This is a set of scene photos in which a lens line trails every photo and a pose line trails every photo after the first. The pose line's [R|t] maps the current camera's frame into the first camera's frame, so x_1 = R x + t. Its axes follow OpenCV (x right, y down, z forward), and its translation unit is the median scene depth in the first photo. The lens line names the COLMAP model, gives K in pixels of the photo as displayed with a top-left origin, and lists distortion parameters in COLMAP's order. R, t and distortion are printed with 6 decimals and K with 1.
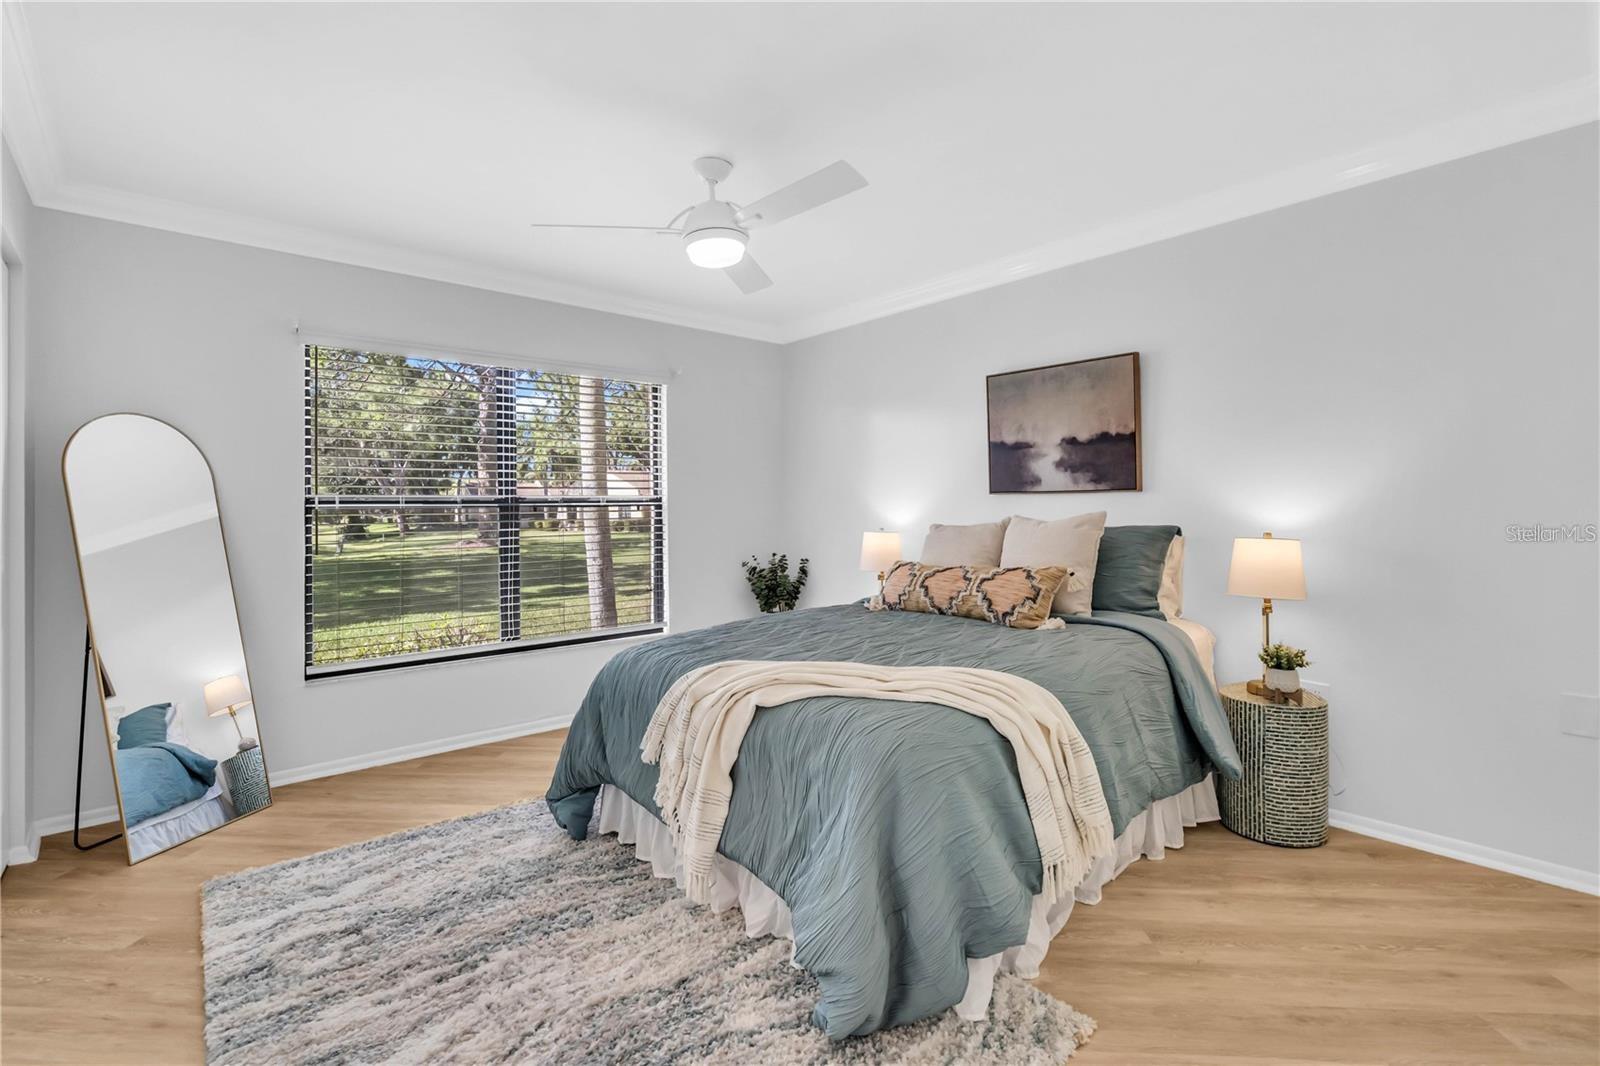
lens RADIAL K [[733.8, 0, 800.8], [0, 733.8, 508.9], [0, 0, 1]] dist [-0.003813, -0.000012]
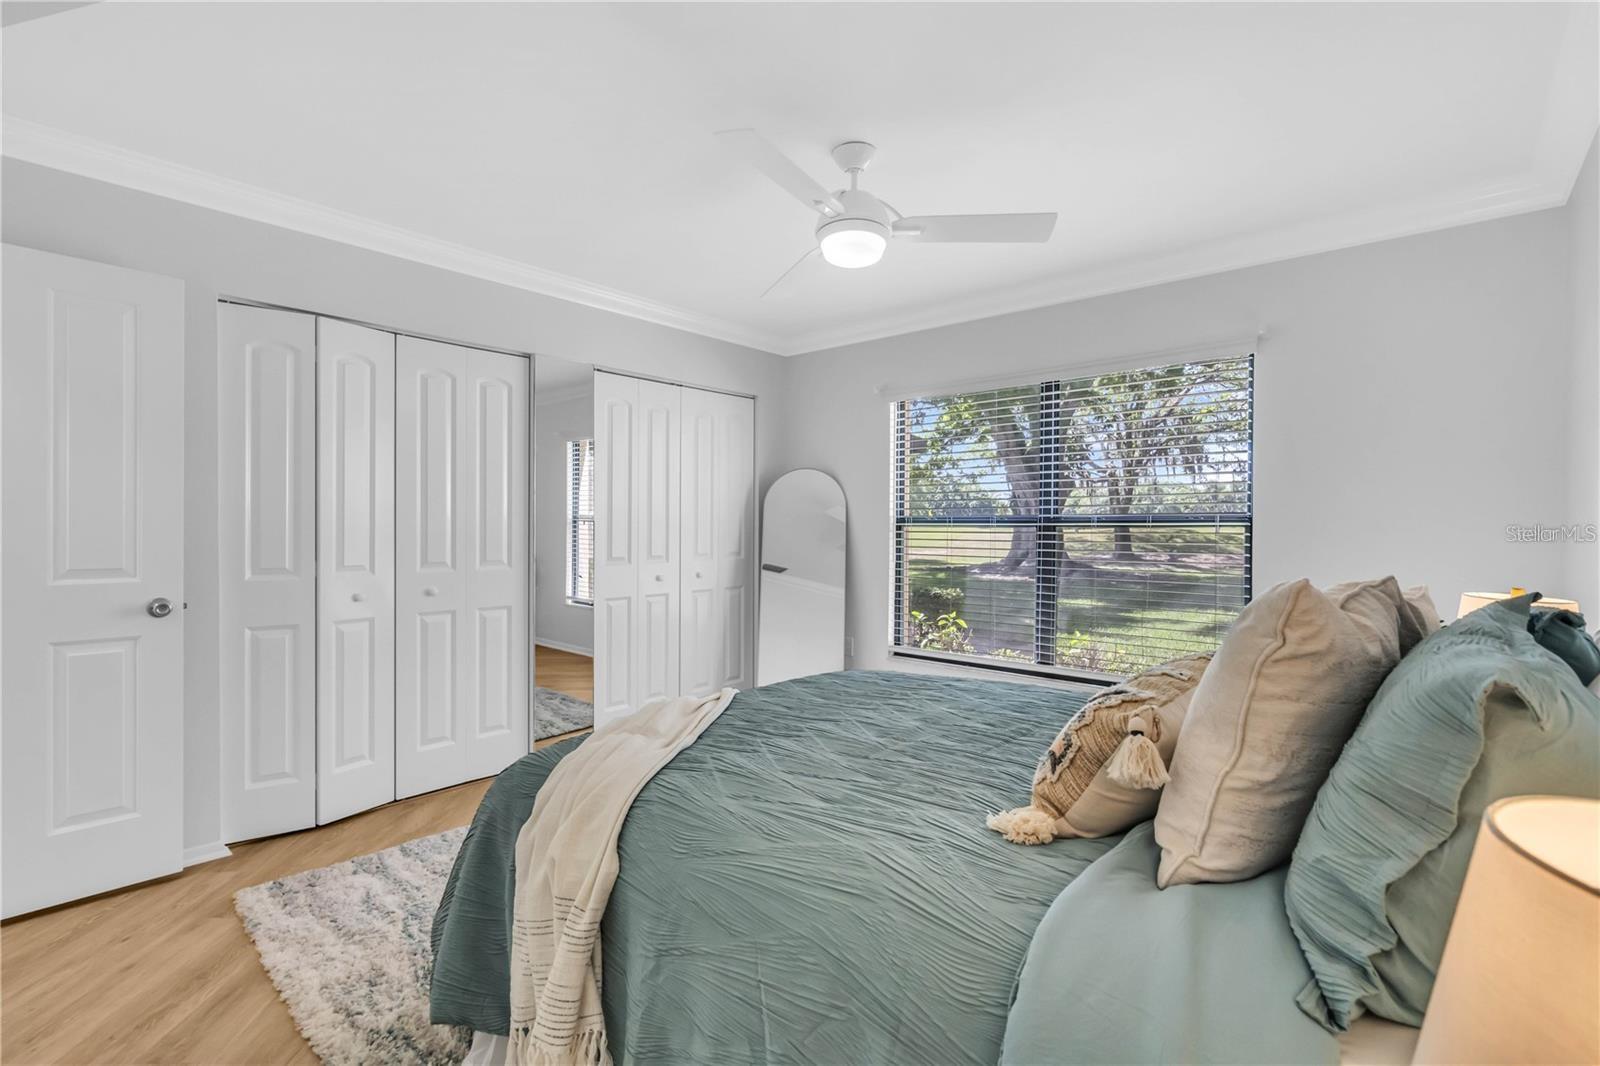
lens RADIAL K [[733.8, 0, 800.8], [0, 733.8, 508.9], [0, 0, 1]] dist [-0.003813, -0.000012]
pose [[0.103157, -0.012202, -0.994590, 0.629315], [-0.002197, 0.999920, -0.012495, -0.014941], [0.994663, 0.003474, 0.103122, 0.689071]]
